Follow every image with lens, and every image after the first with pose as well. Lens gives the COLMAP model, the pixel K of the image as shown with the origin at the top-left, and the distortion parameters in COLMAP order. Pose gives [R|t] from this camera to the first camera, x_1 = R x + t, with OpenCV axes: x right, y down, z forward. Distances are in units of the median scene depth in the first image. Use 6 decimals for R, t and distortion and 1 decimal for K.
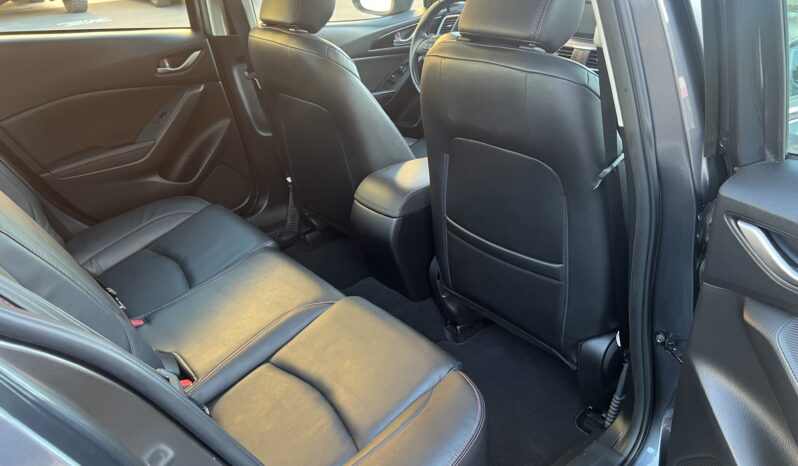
lens RADIAL K [[574.0, 0, 396.1], [0, 574.0, 245.5], [0, 0, 1]] dist [0.007837, -0.010200]
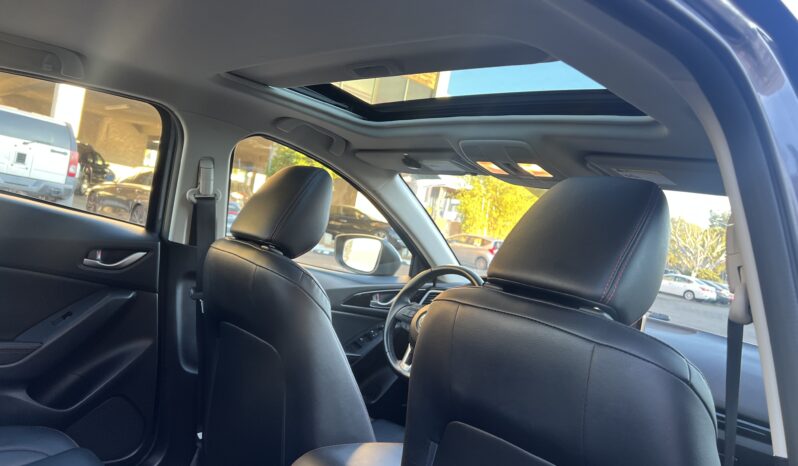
lens RADIAL K [[574.0, 0, 396.1], [0, 574.0, 245.5], [0, 0, 1]] dist [0.007837, -0.010200]
pose [[0.972557, 0.228168, 0.045513, -0.030484], [-0.179874, 0.861442, -0.474934, -0.019423], [-0.147572, 0.453714, 0.878843, 0.207908]]
